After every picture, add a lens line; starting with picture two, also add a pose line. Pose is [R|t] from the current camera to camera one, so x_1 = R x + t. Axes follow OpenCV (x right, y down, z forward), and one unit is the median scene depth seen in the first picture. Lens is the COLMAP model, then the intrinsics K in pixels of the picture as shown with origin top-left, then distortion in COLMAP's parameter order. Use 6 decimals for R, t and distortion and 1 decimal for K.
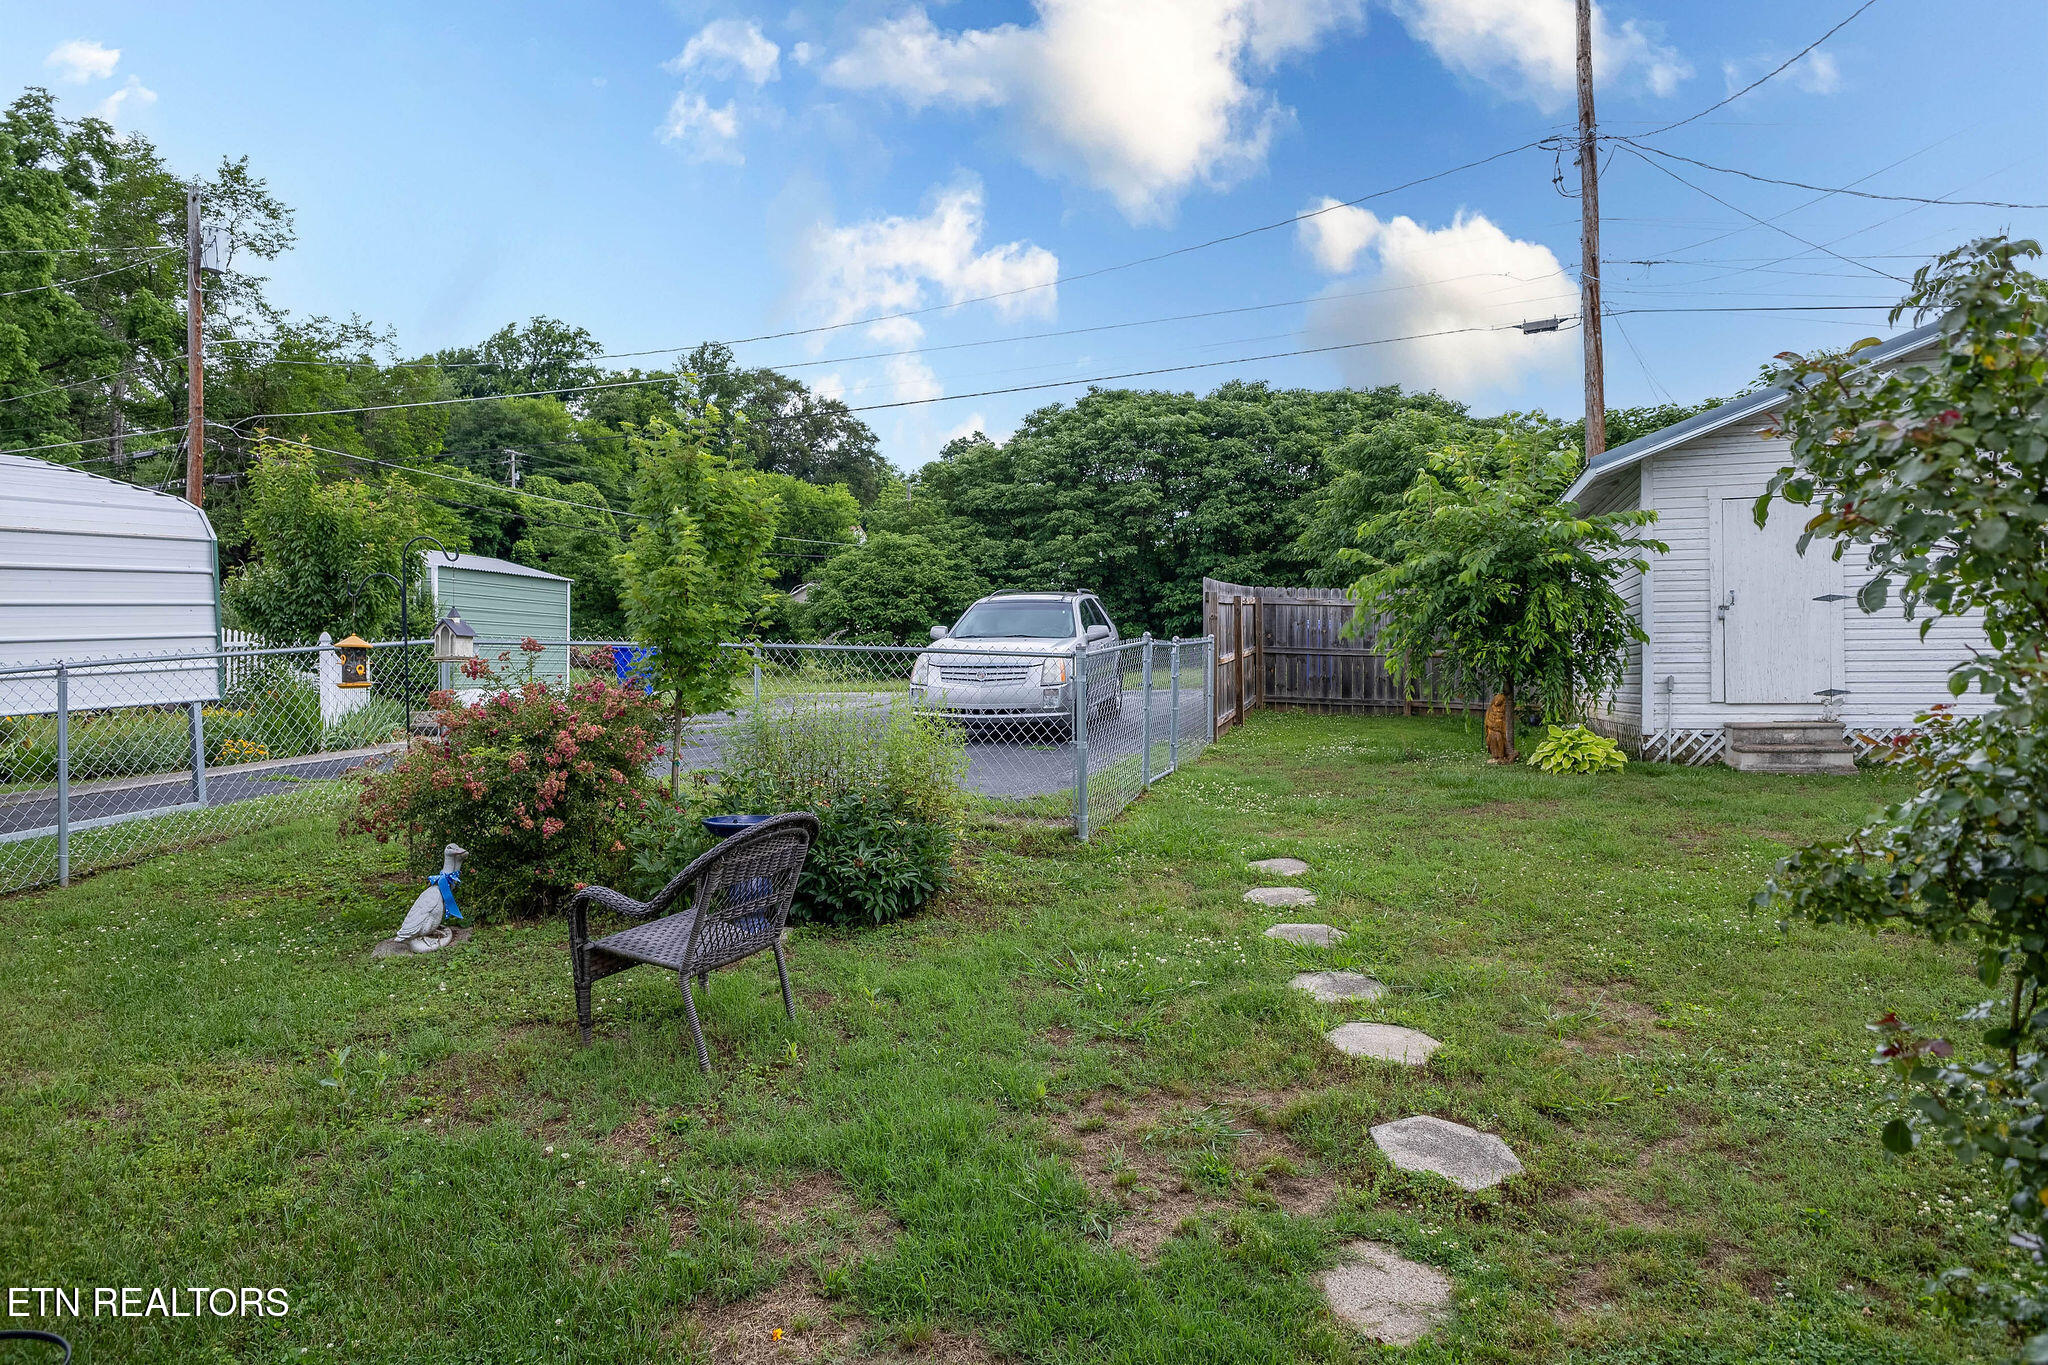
lens RADIAL K [[1172.3, 0, 1024.0], [0, 1172.3, 682.5], [0, 0, 1]] dist [-0.025108, -0.000442]
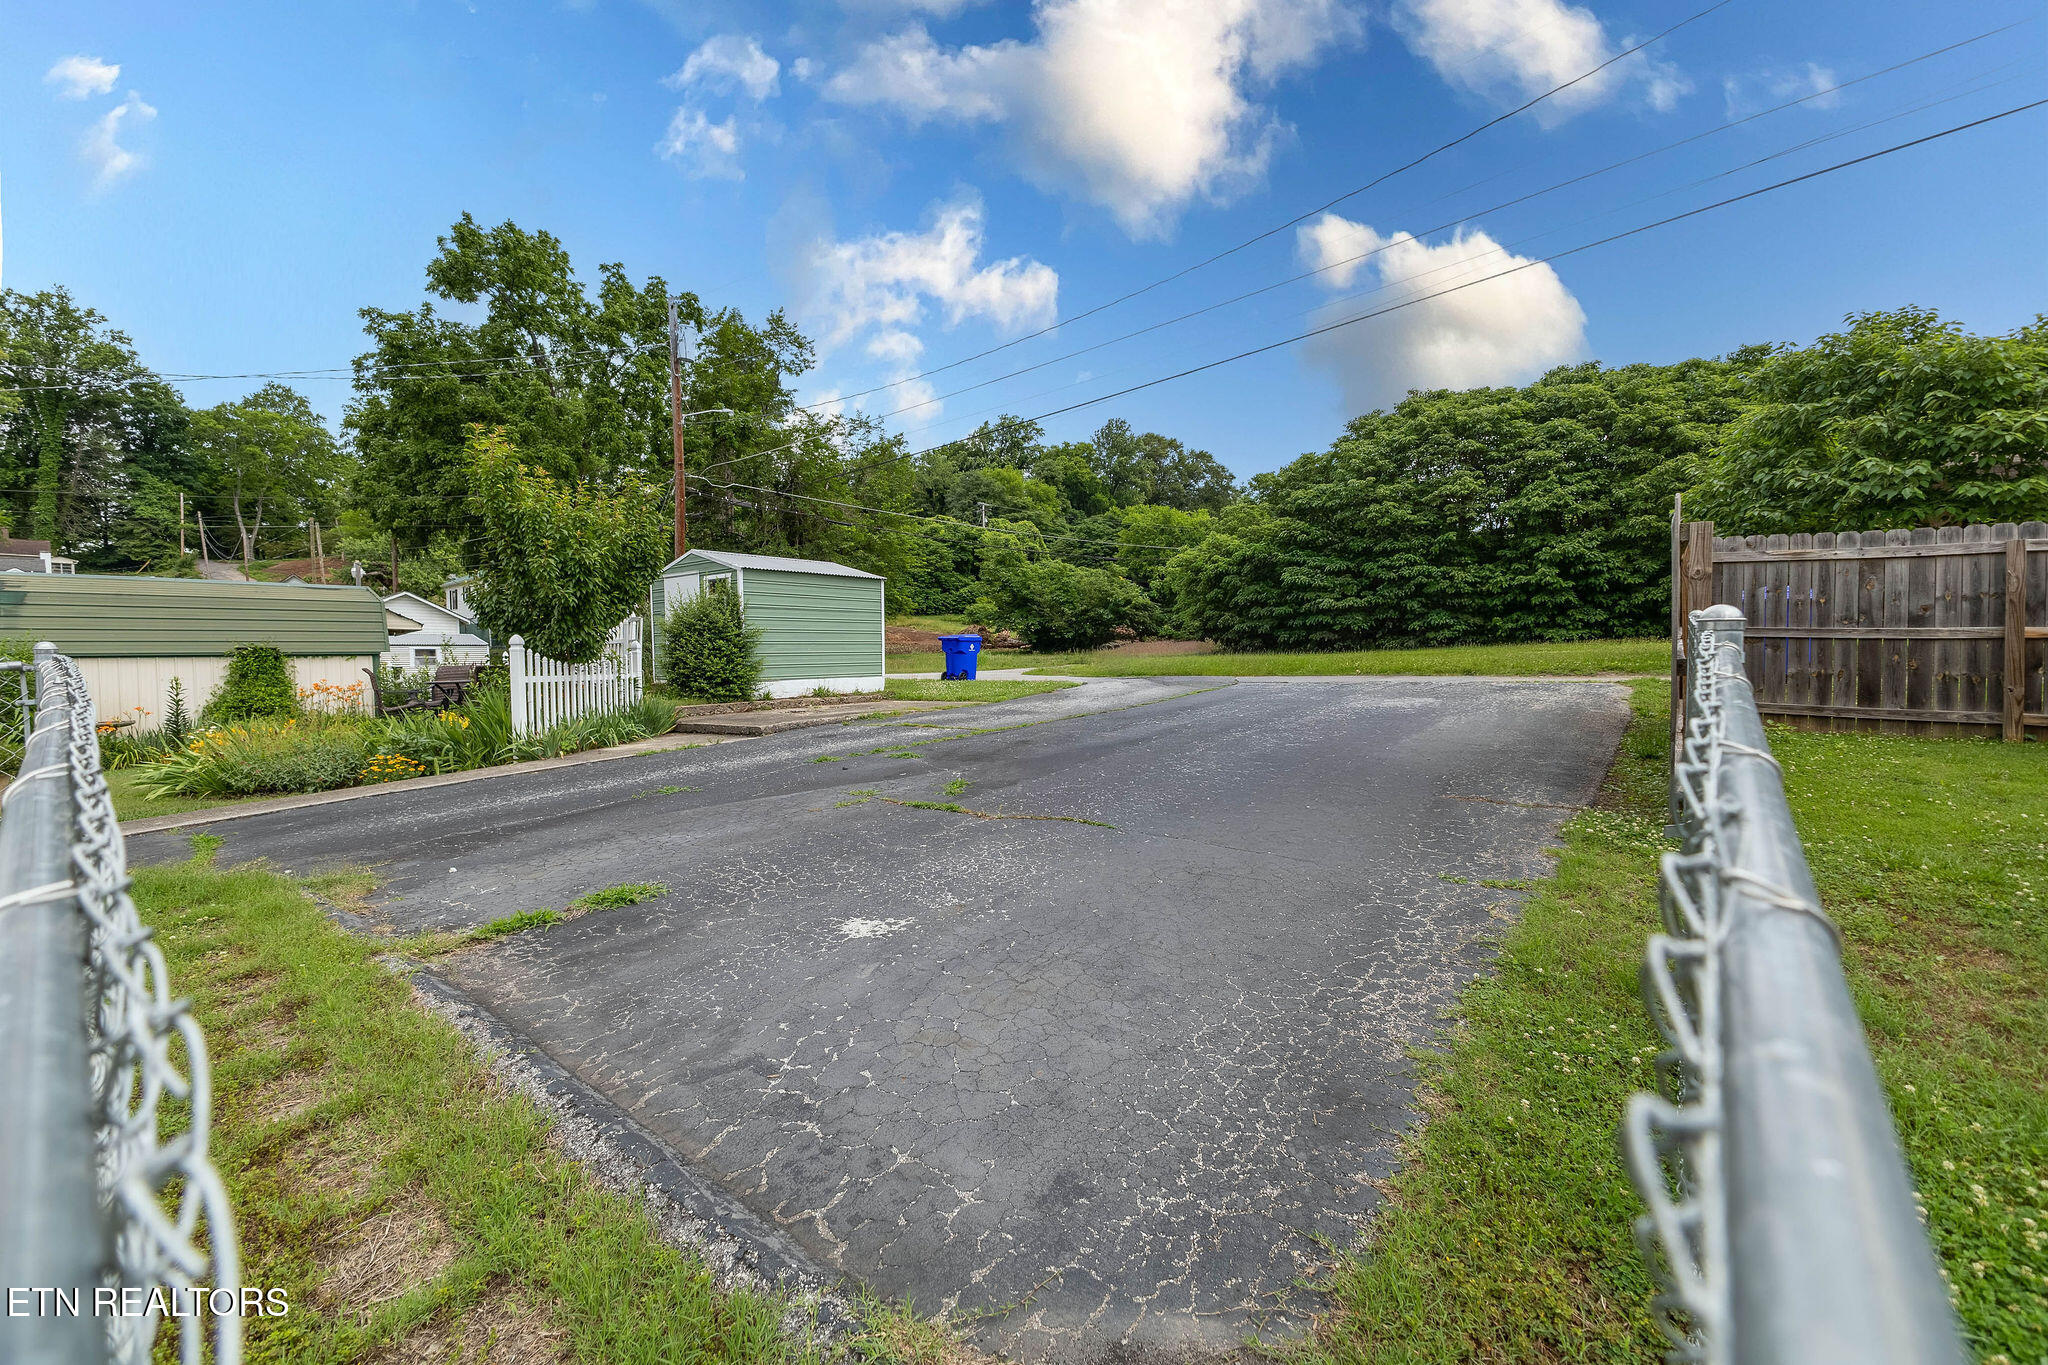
lens RADIAL K [[809.0, 0, 1024.0], [0, 809.0, 682.5], [0, 0, 1]] dist [-0.002044, -0.000401]
pose [[0.928462, 0.003984, -0.371405, 0.004596], [0.009328, 0.999377, 0.034039, -0.006754], [0.371310, -0.035069, 0.927847, 0.153359]]
